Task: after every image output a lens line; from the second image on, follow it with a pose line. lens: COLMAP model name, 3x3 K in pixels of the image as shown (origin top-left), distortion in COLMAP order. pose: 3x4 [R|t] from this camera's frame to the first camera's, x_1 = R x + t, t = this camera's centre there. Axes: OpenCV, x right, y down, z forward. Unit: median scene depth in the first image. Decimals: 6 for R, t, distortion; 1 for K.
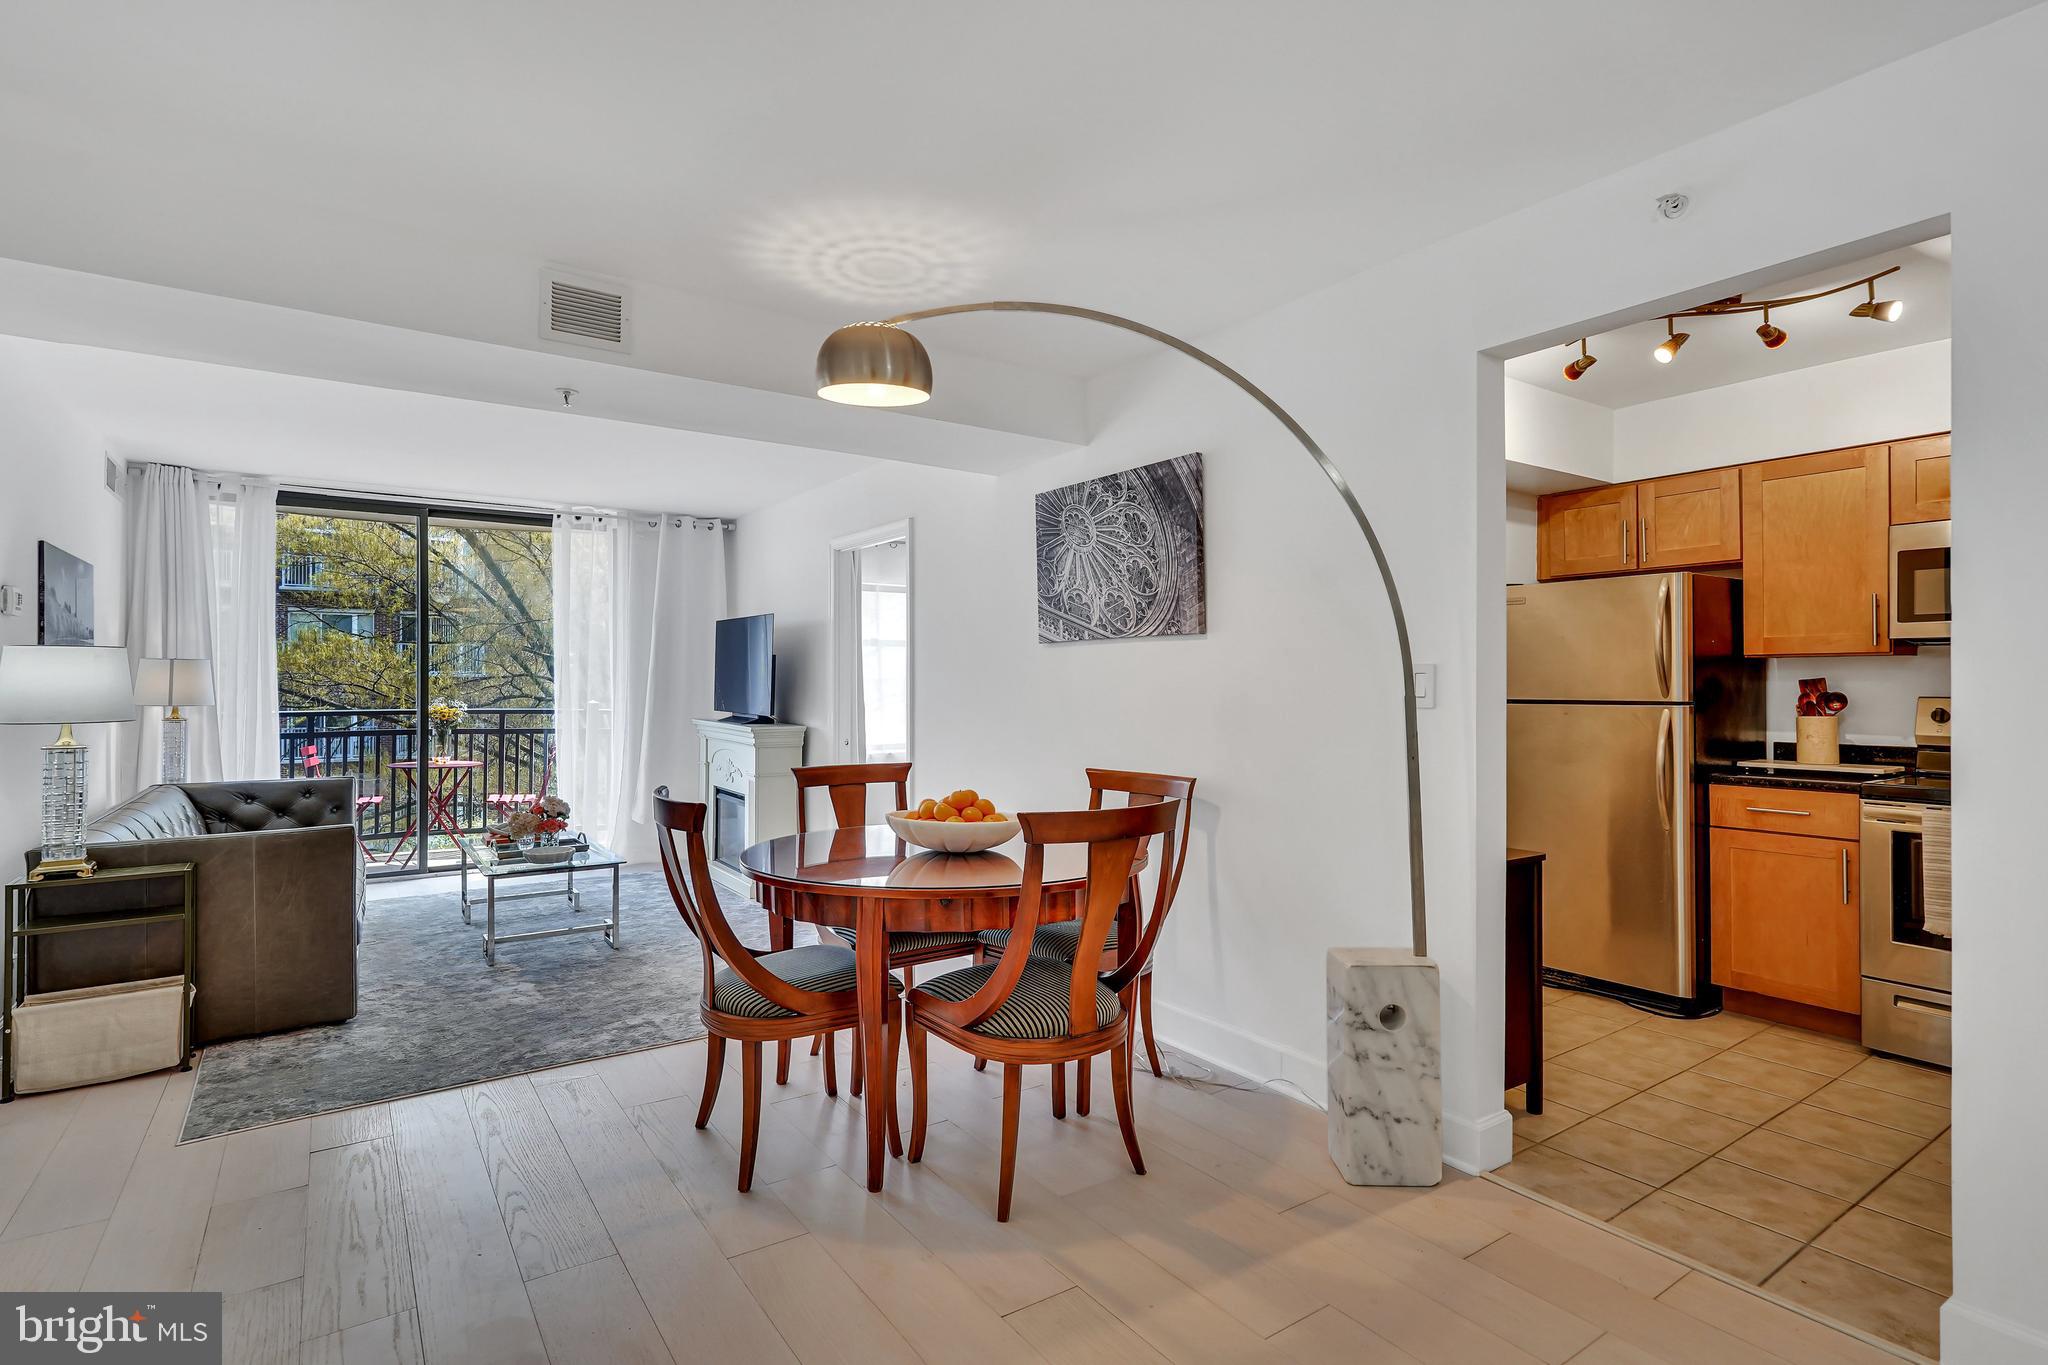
lens RADIAL K [[1210.9, 0, 1085.8], [0, 1210.9, 685.2], [0, 0, 1]] dist [-0.008289, 0.007355]
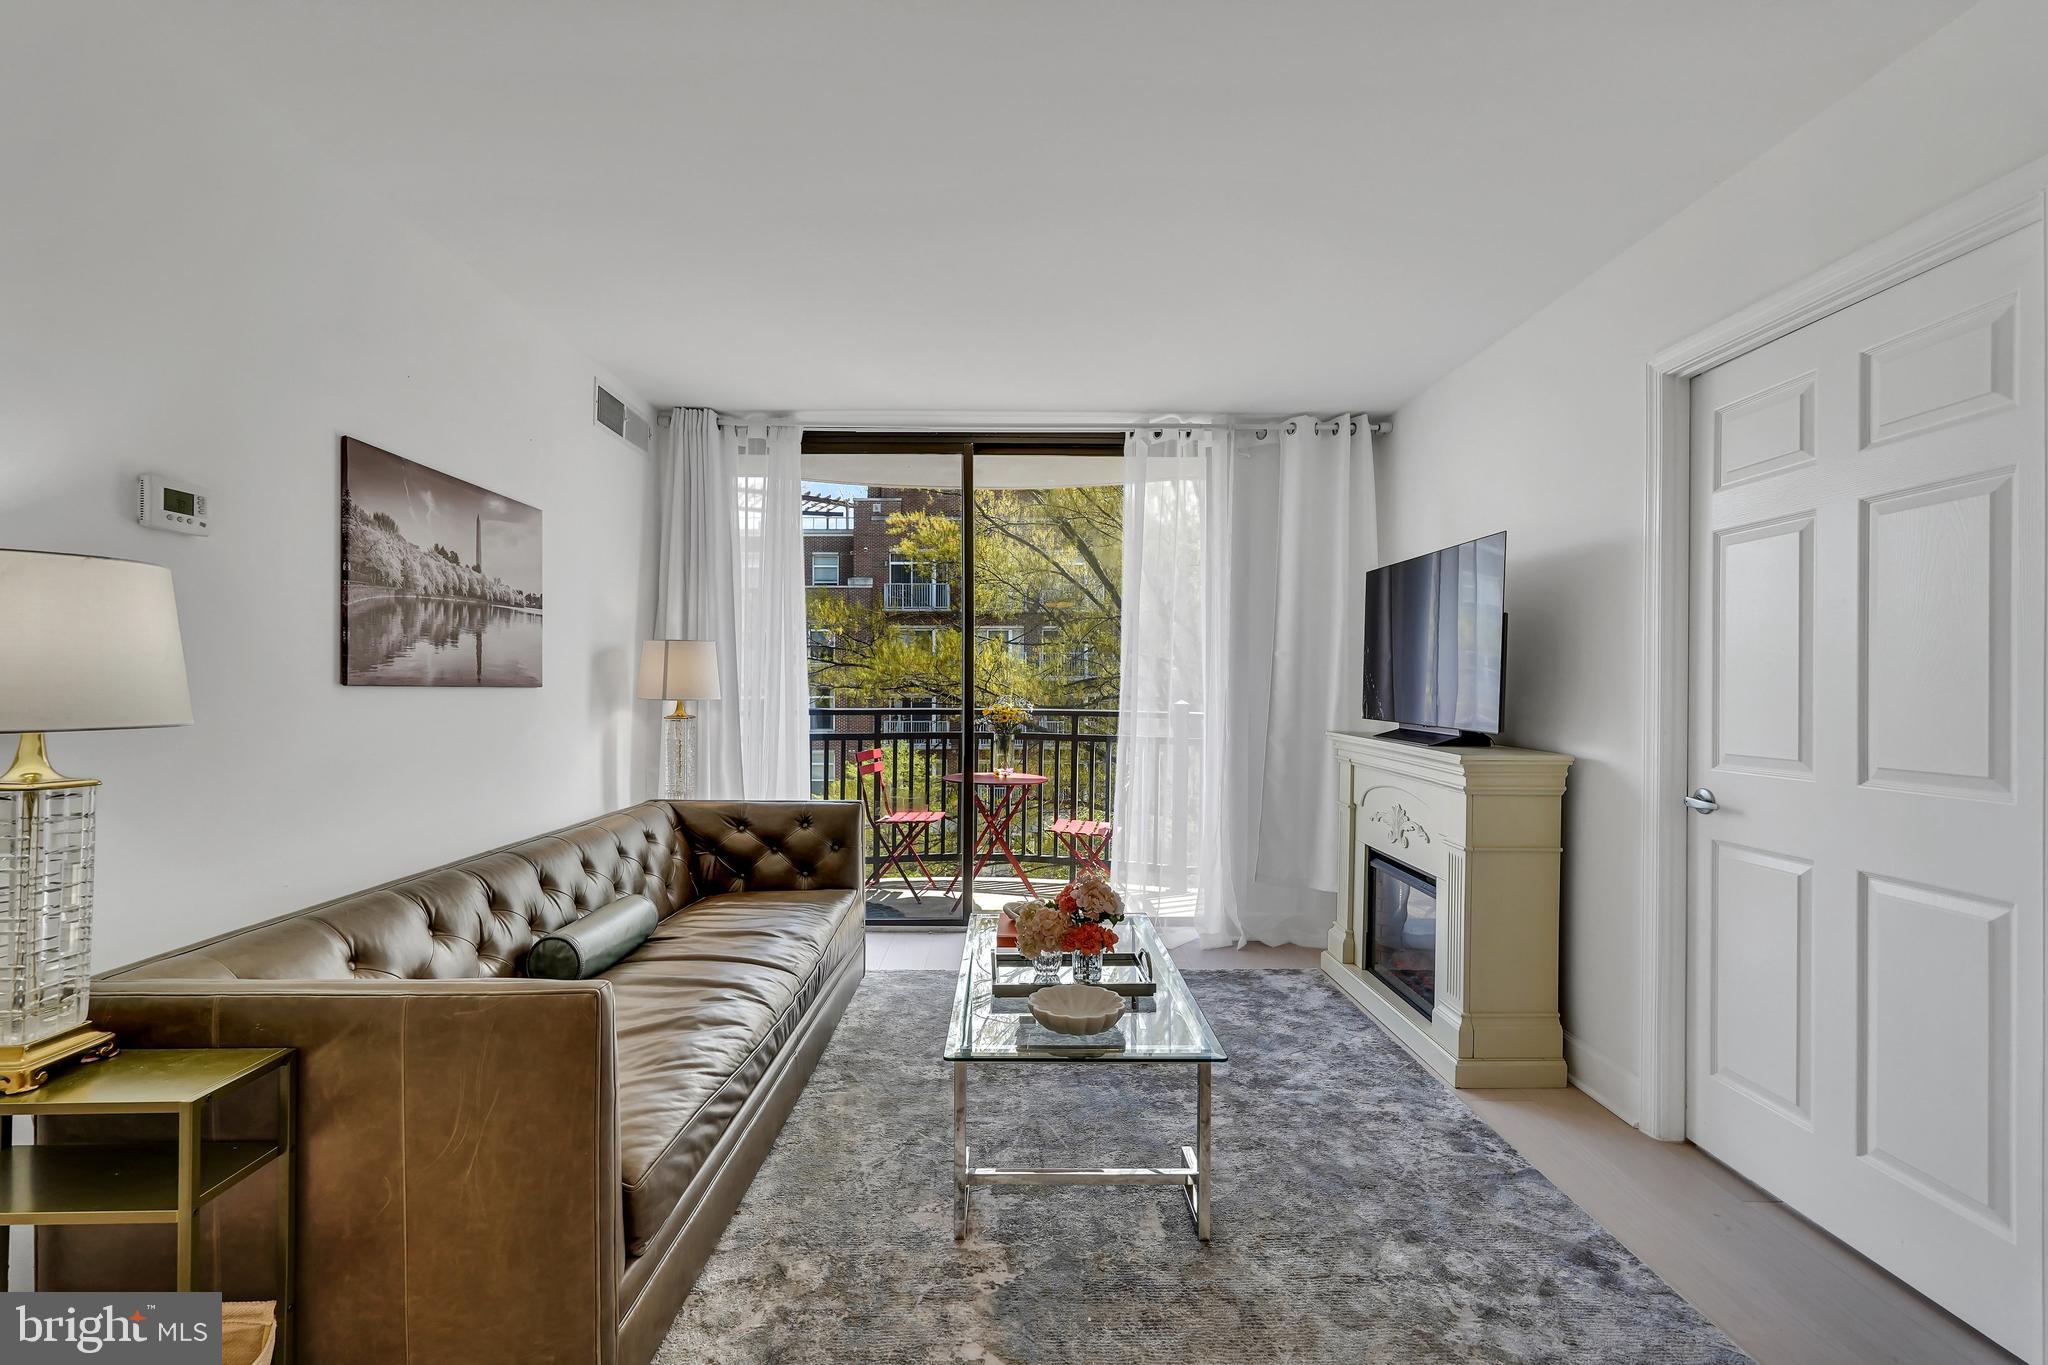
lens RADIAL K [[986.2, 0, 996.5], [0, 986.2, 685.2], [0, 0, 1]] dist [-0.002142, 0.001072]
pose [[0.832388, 0.001645, -0.554190, -0.209102], [-0.005101, 0.999976, -0.004692, 0.008652], [0.554169, 0.006733, 0.832377, 0.544729]]
